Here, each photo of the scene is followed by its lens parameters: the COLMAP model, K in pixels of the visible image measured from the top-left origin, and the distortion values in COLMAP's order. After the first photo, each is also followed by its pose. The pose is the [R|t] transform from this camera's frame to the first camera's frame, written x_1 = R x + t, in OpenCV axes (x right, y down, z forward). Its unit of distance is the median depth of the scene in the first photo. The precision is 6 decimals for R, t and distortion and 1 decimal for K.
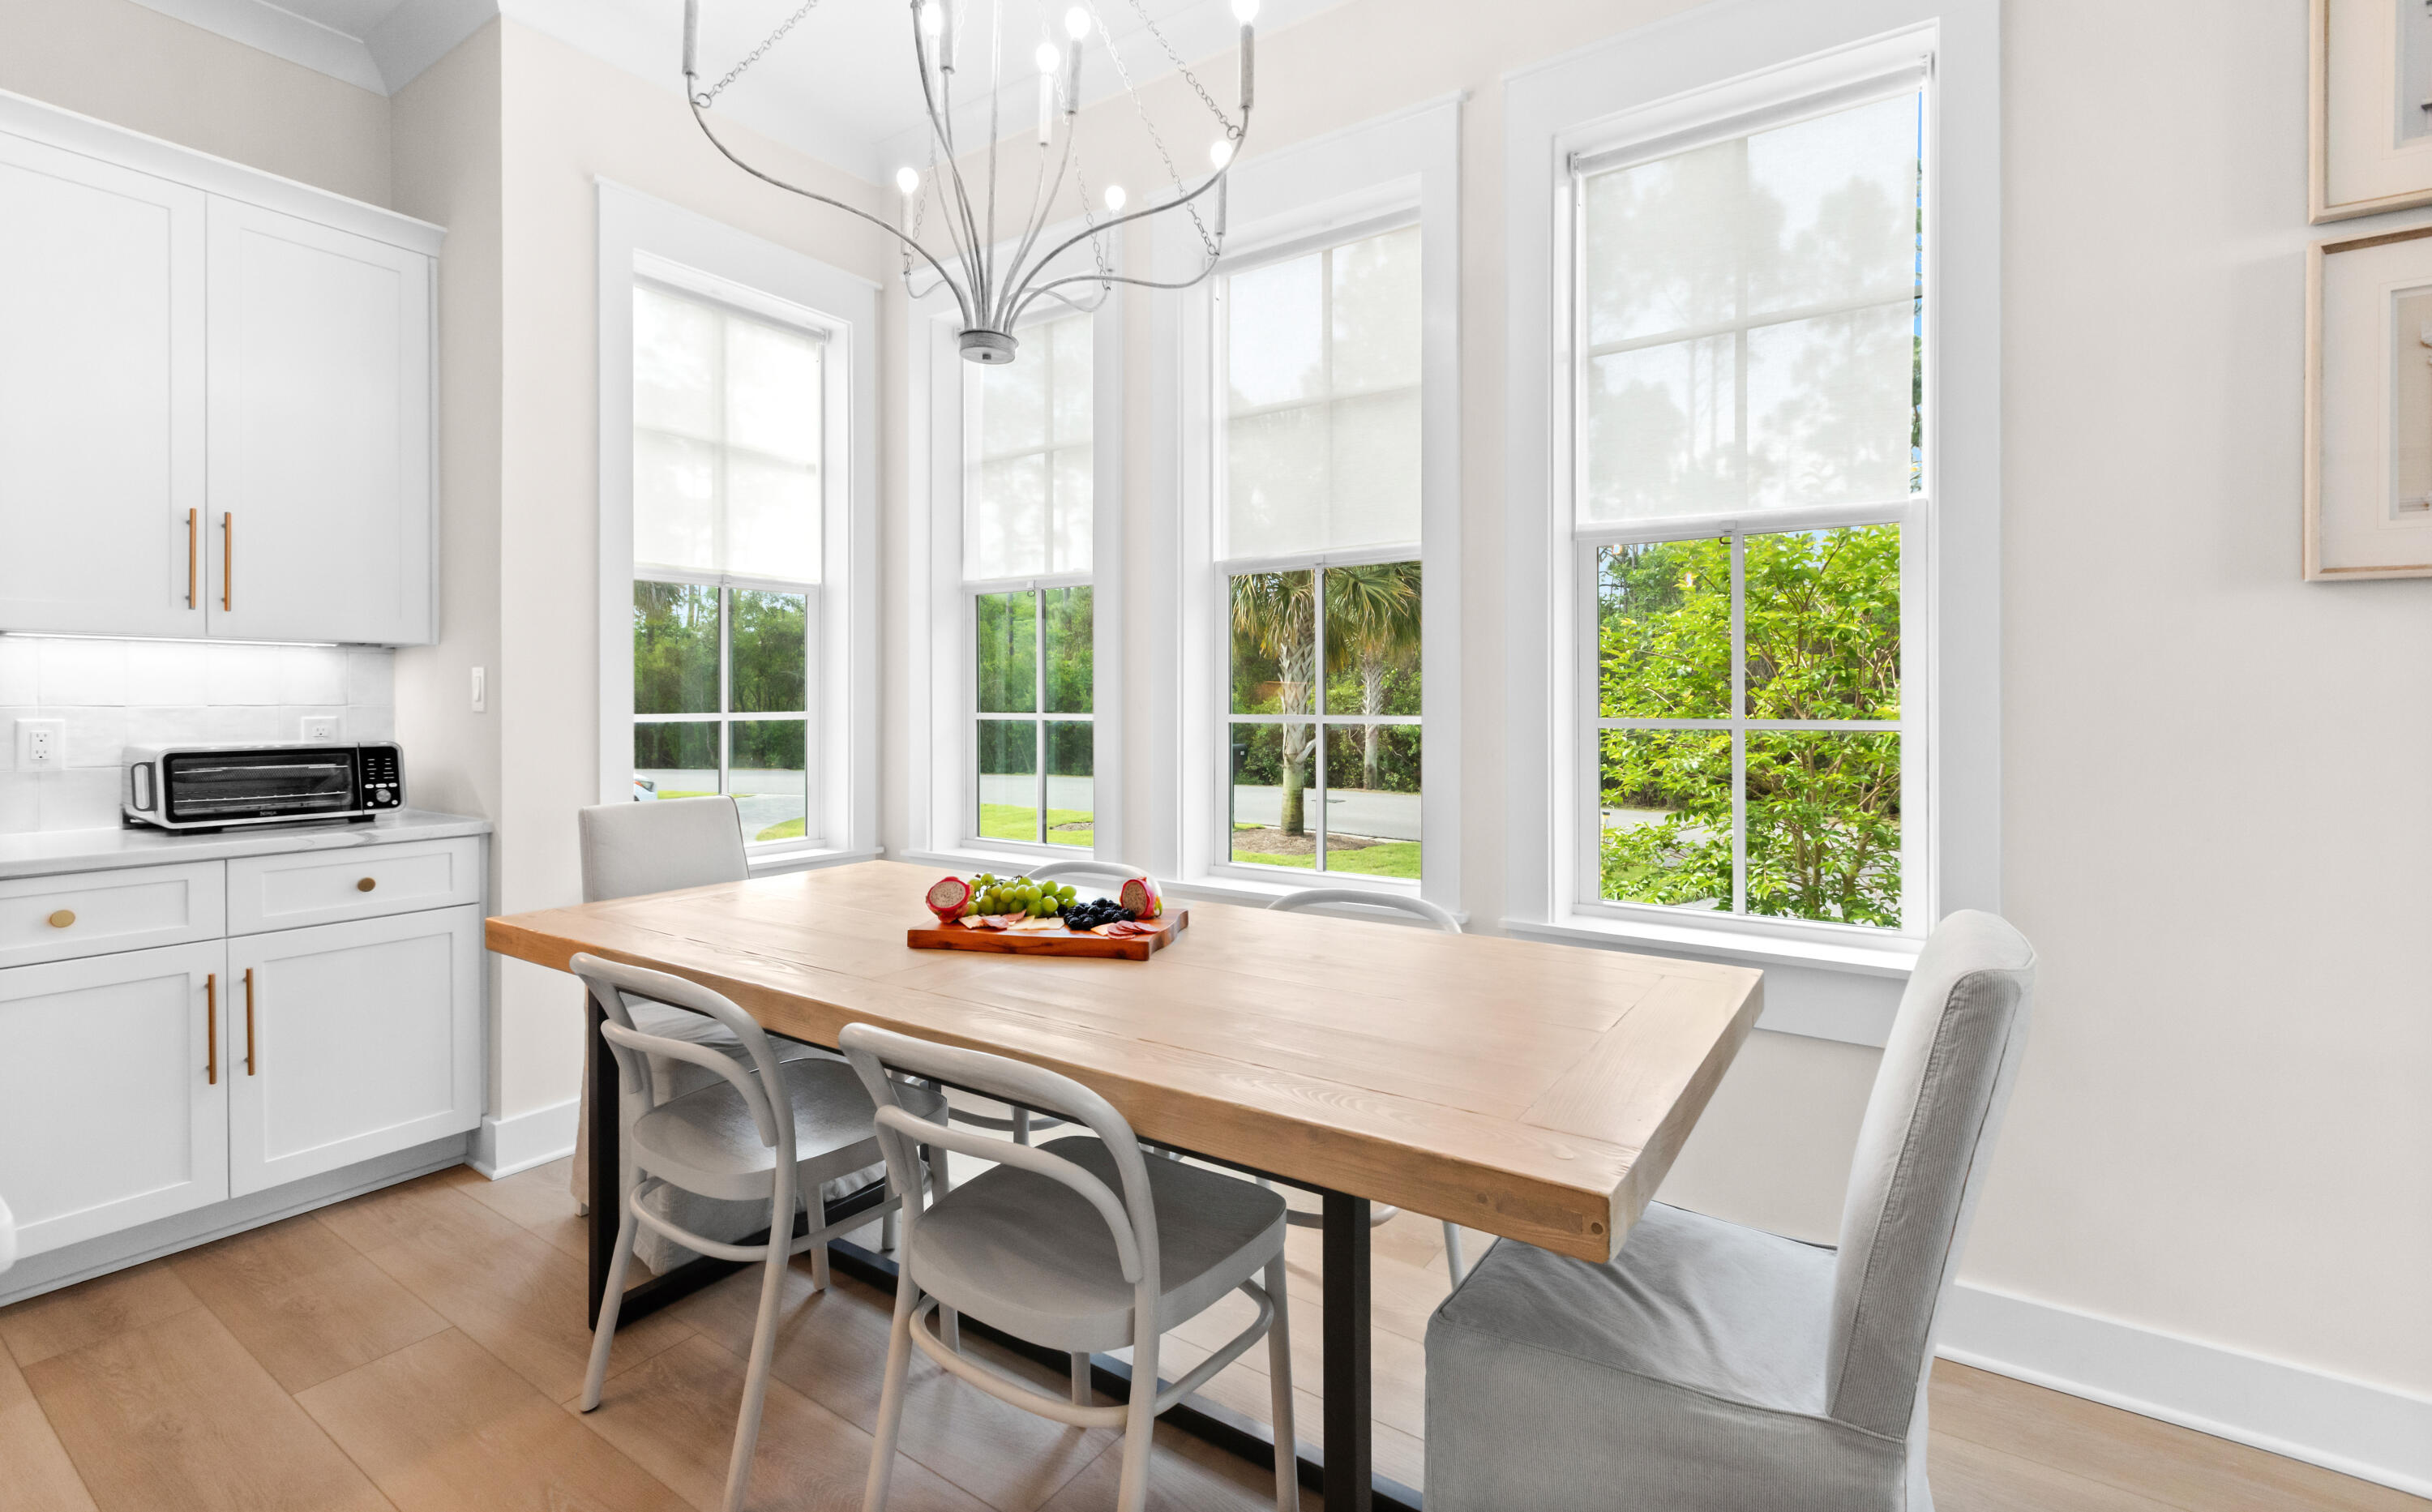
lens RADIAL K [[1095.6, 0, 1219.9], [0, 1095.6, 718.8], [0, 0, 1]] dist [0.001186, 0.000481]
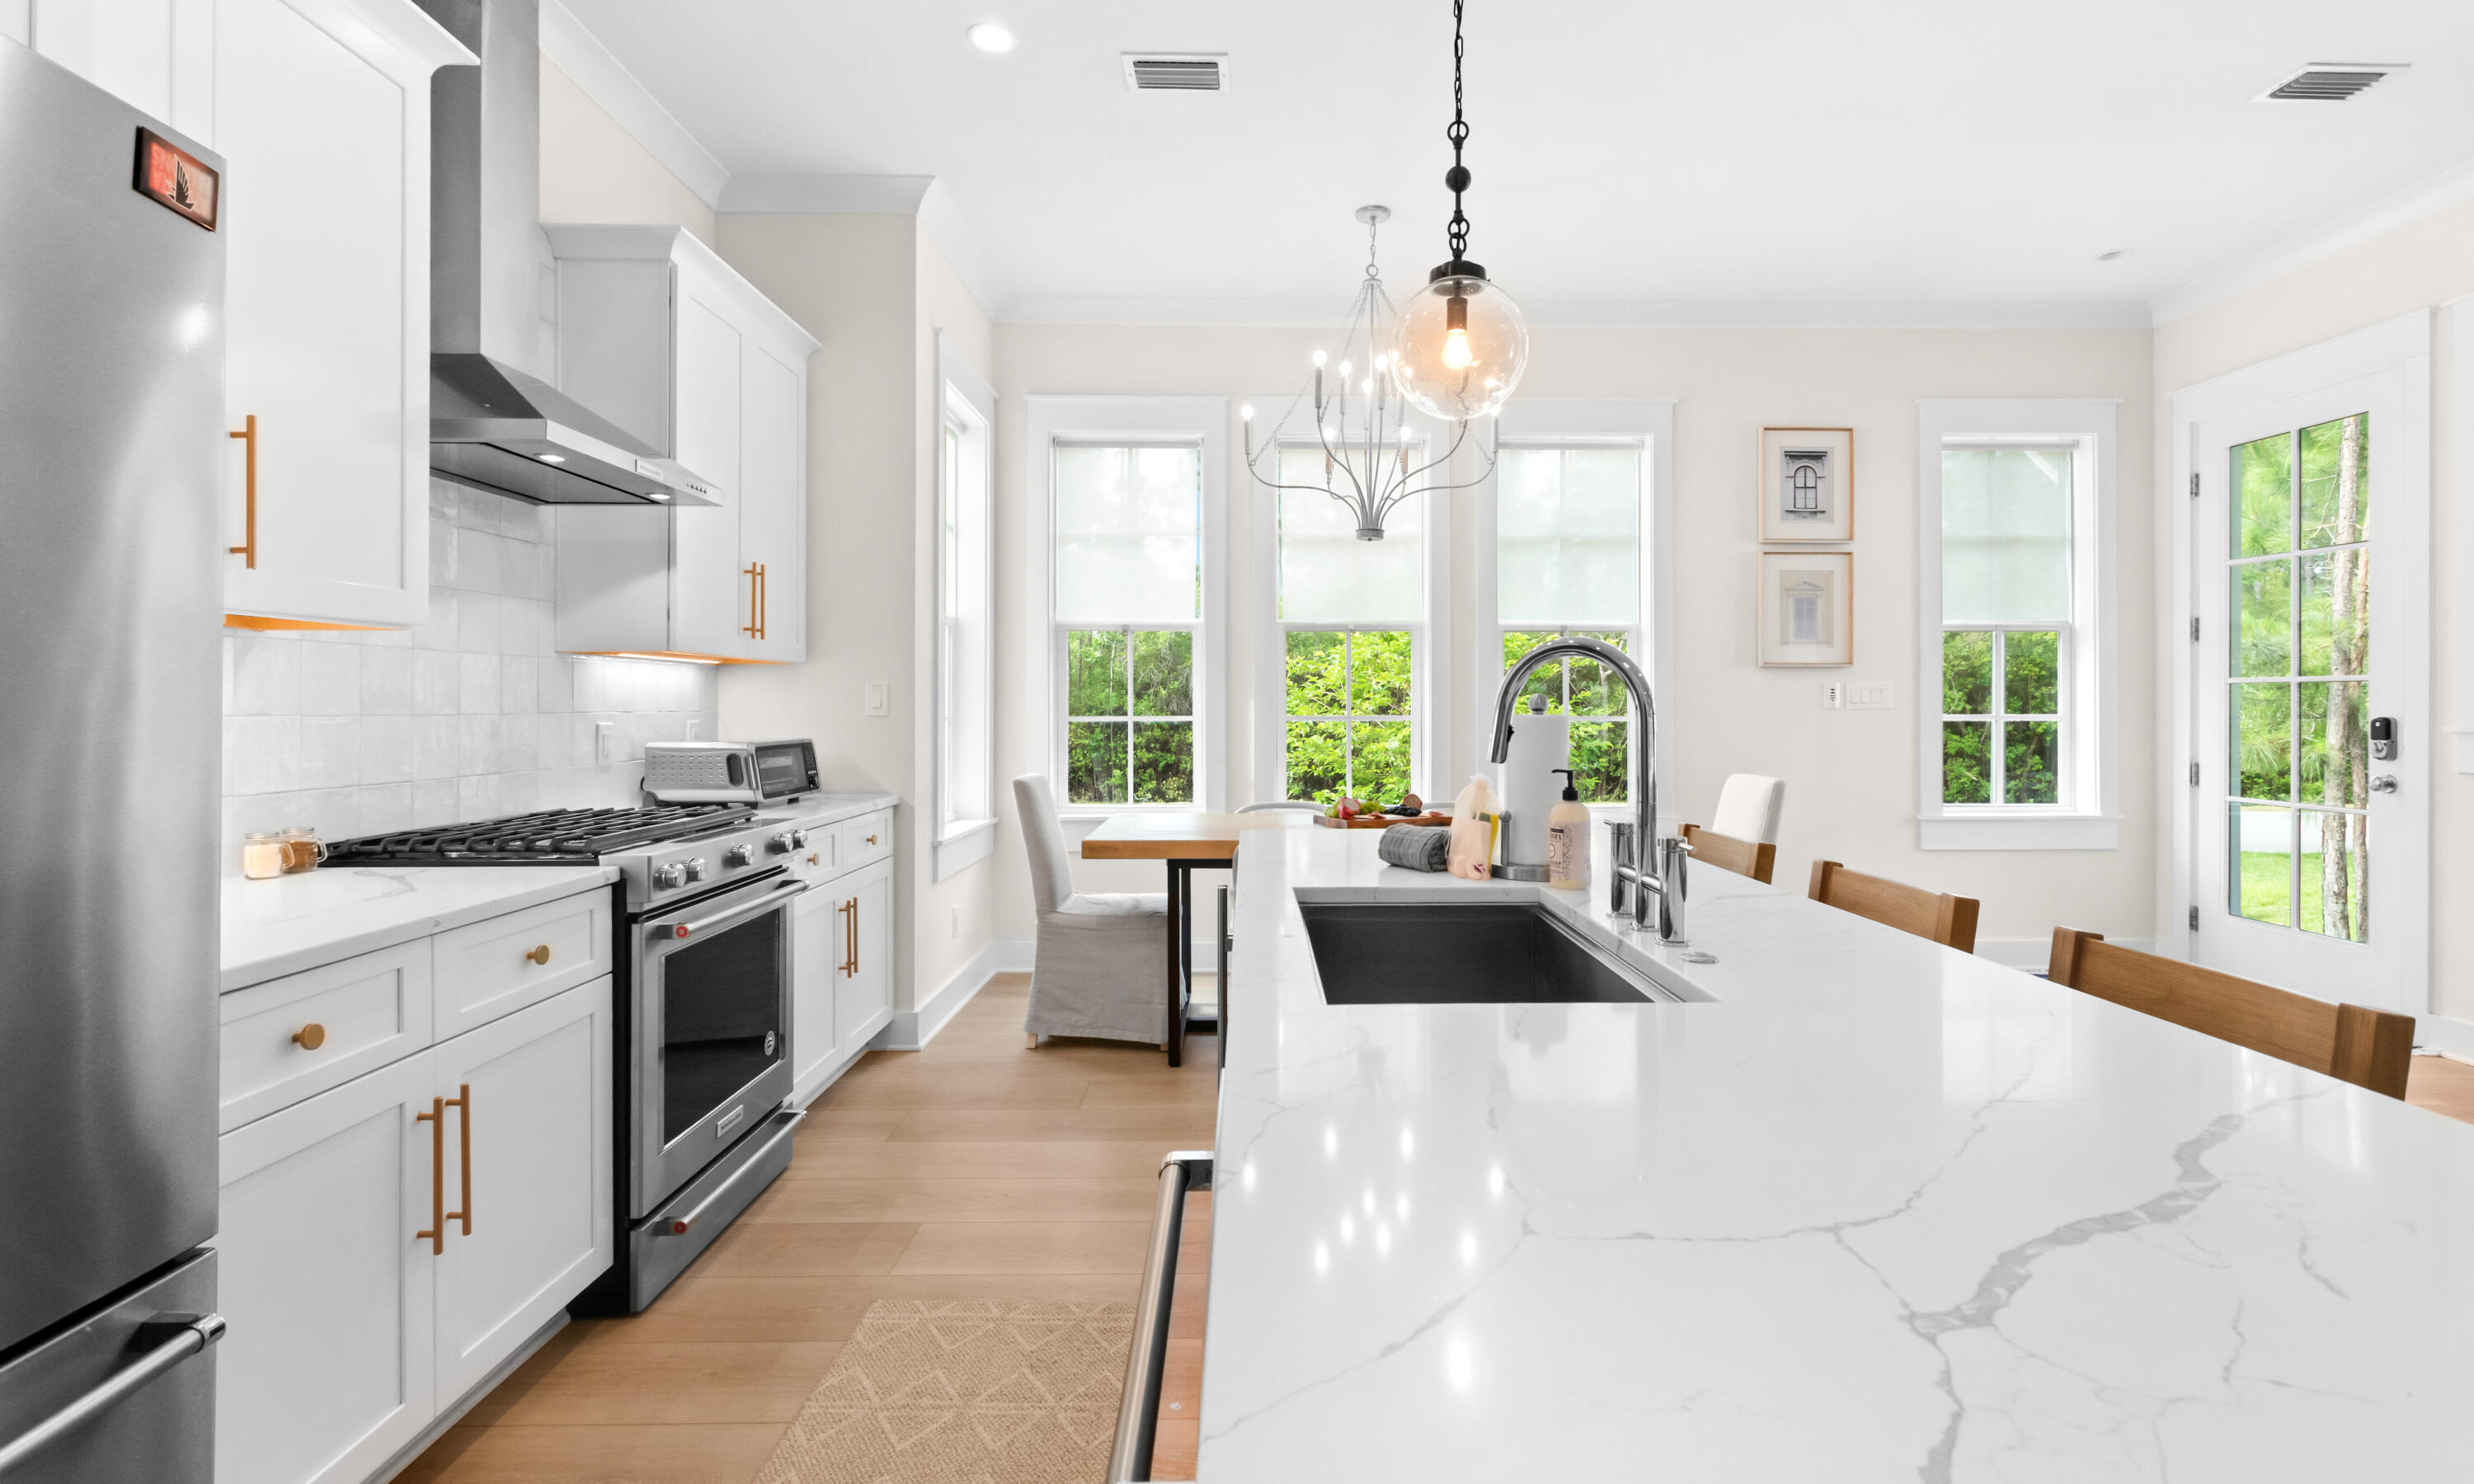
lens RADIAL K [[1148.7, 0, 1281.3], [0, 1148.7, 704.6], [0, 0, 1]] dist [0.001145, 0.000335]
pose [[0.813612, 0.002302, 0.581403, -1.144437], [0.009510, 0.999806, -0.017267, 0.008365], [-0.581330, 0.019578, 0.813432, -0.457928]]
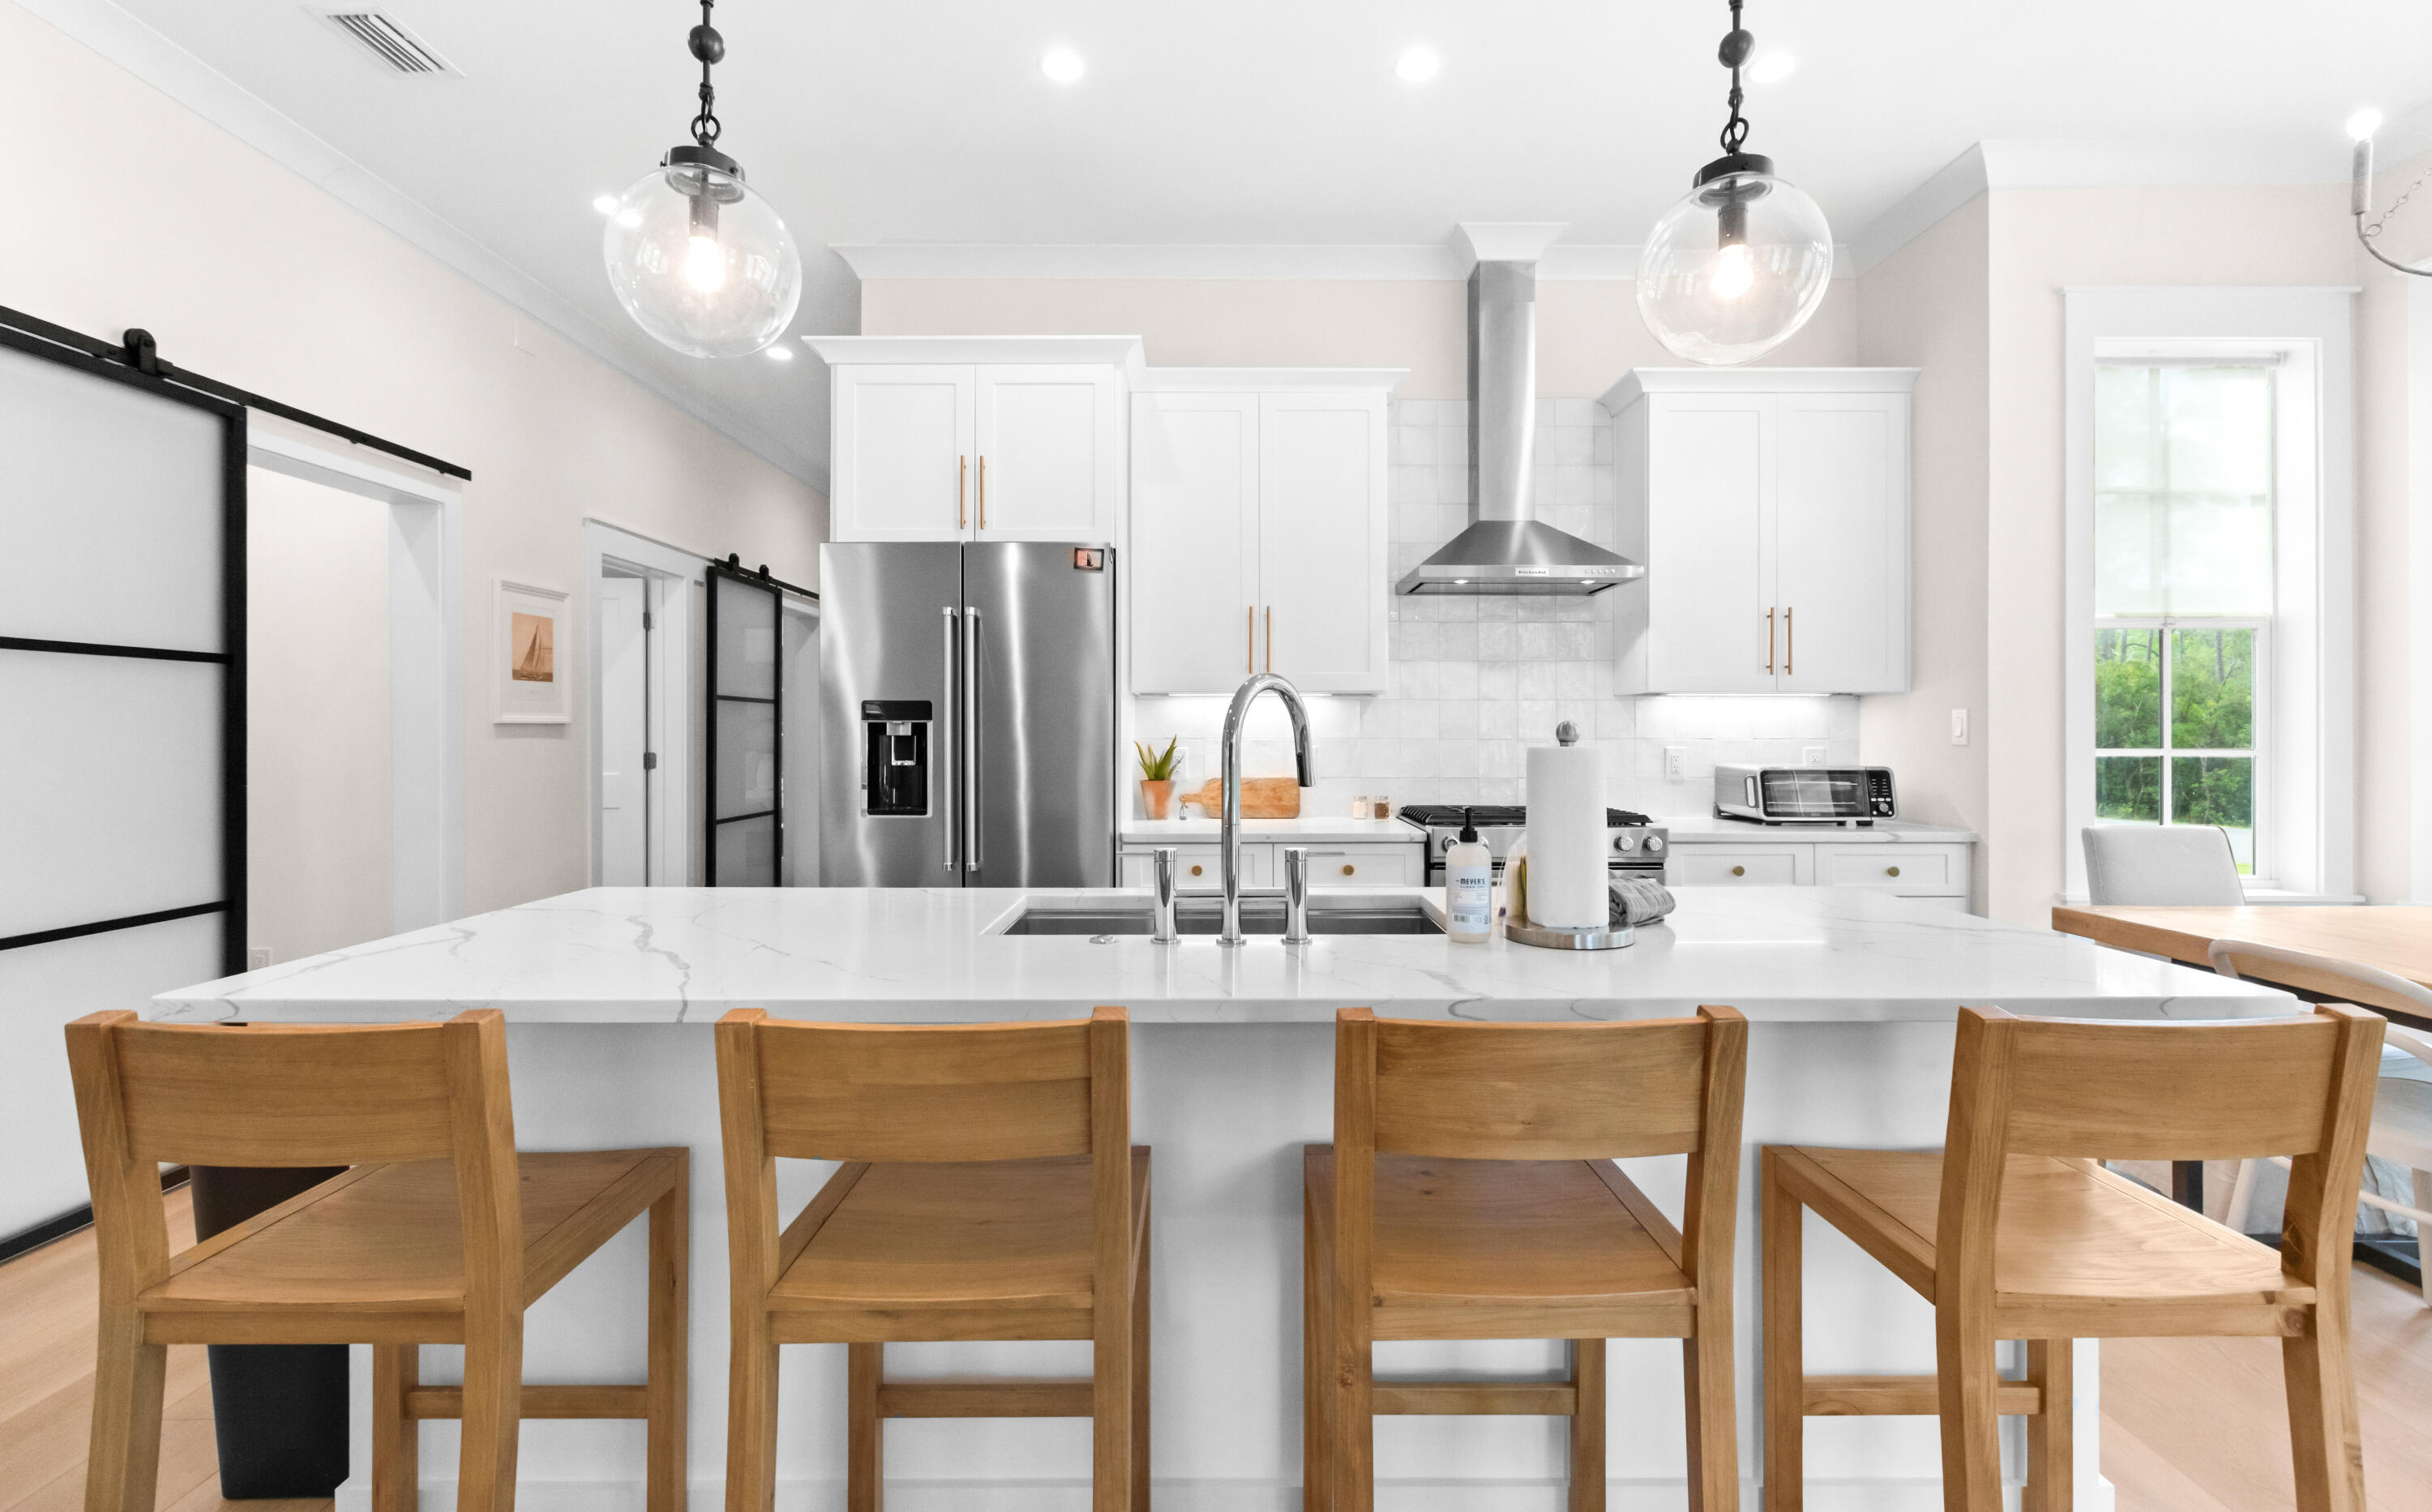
lens RADIAL K [[1084.1, 0, 1219.1], [0, 1084.1, 735.4], [0, 0, 1]] dist [0.000094, -0.000078]
pose [[0.561587, 0.005093, -0.827402, -0.129179], [-0.015405, 0.999872, -0.004302, 0.000467], [0.827274, 0.015162, 0.561594, -0.426666]]
